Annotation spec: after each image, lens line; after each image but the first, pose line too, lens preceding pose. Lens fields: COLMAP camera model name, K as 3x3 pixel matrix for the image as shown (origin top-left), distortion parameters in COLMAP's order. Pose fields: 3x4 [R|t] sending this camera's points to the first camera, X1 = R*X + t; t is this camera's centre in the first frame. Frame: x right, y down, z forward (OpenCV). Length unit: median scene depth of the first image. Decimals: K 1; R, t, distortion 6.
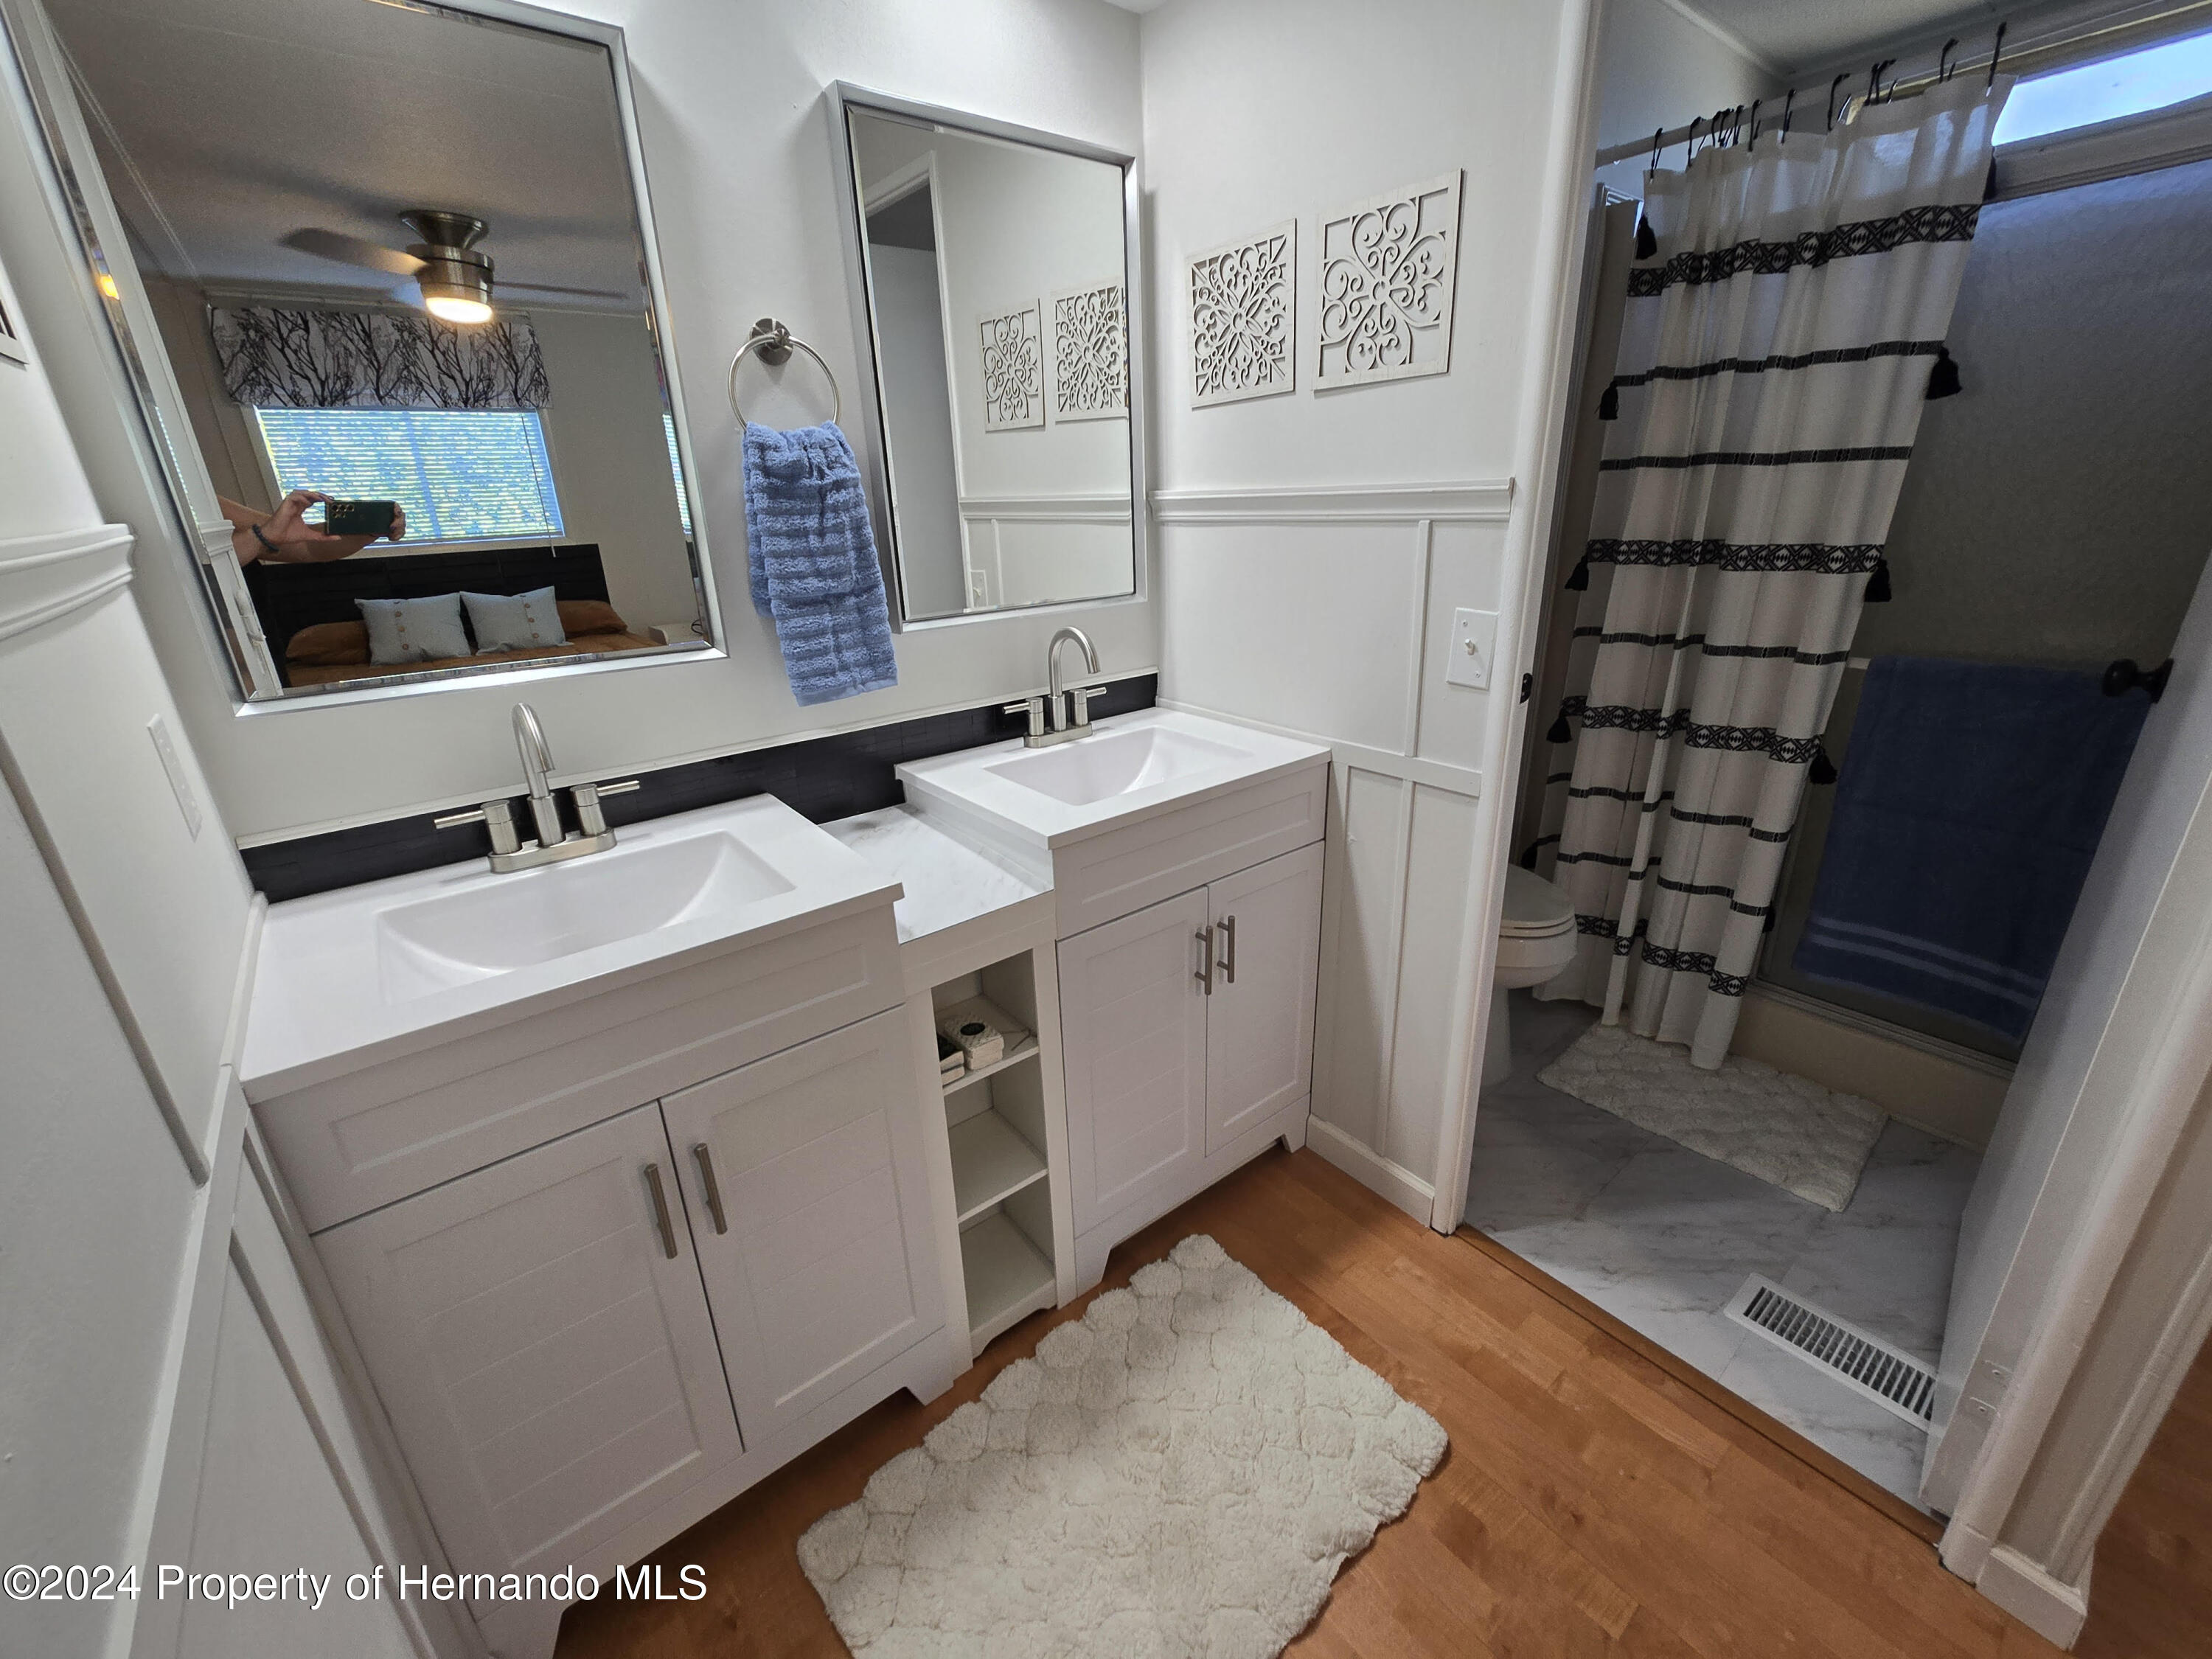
lens RADIAL K [[907.2, 0, 1117.7], [0, 907.2, 826.7], [0, 0, 1]] dist [-0.002528, -0.000797]
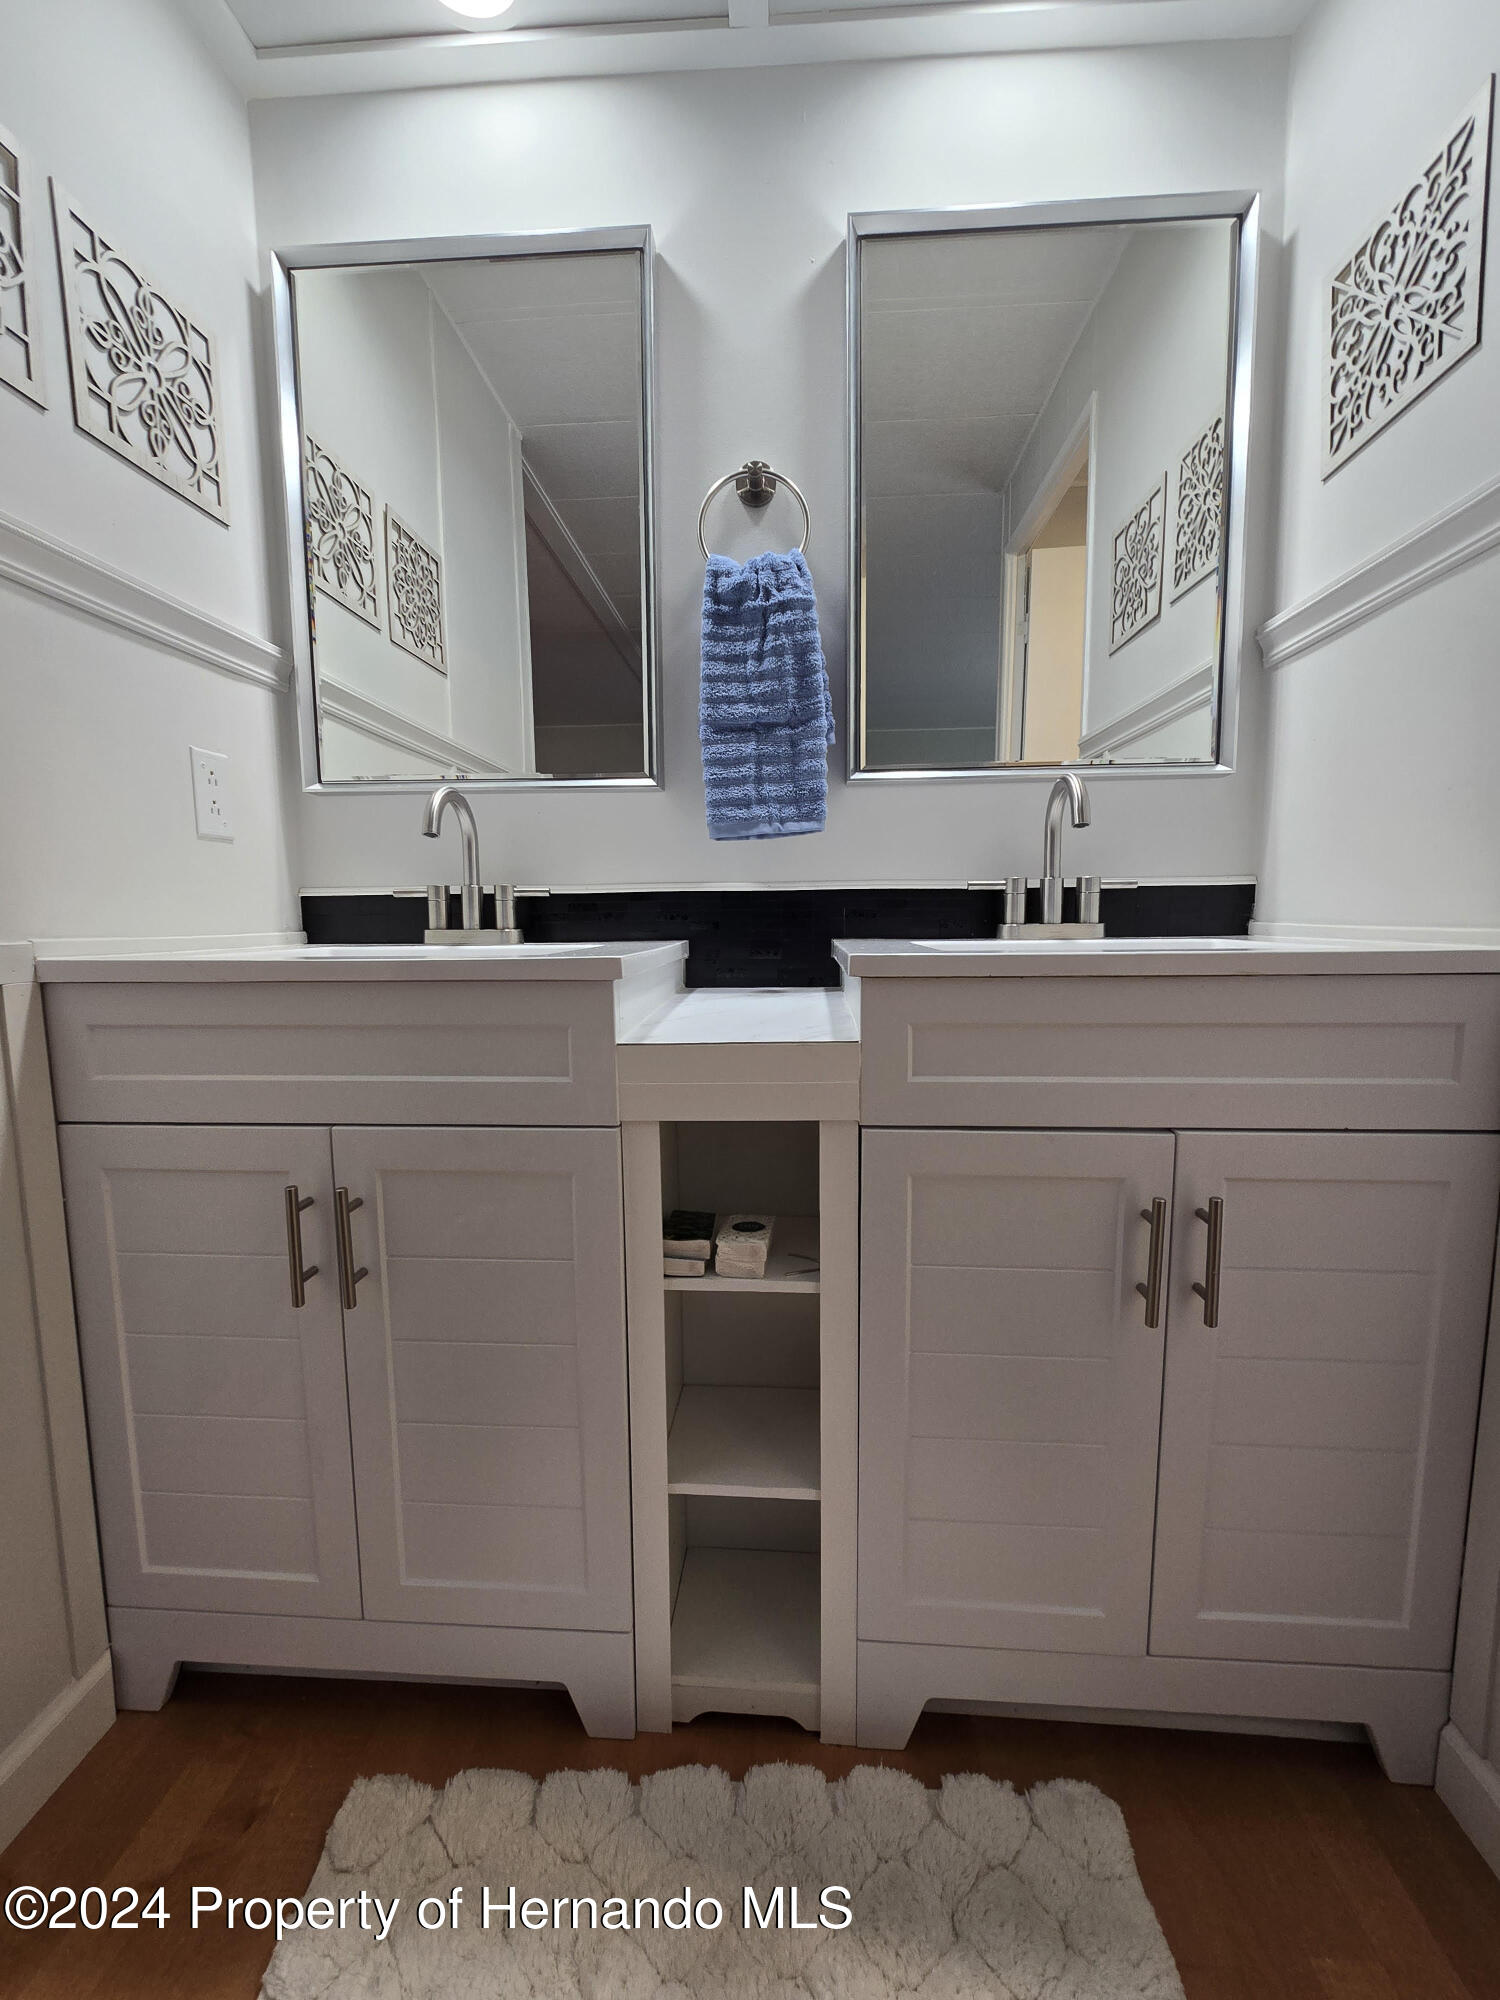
lens RADIAL K [[820.2, 0, 747.7], [0, 820.2, 1008.0], [0, 0, 1]] dist [-0.002528, -0.000797]
pose [[0.731620, 0.097599, -0.674690, 0.279952], [-0.250435, 0.958976, -0.132843, 0.145096], [0.634046, 0.266156, 0.726048, 0.480413]]
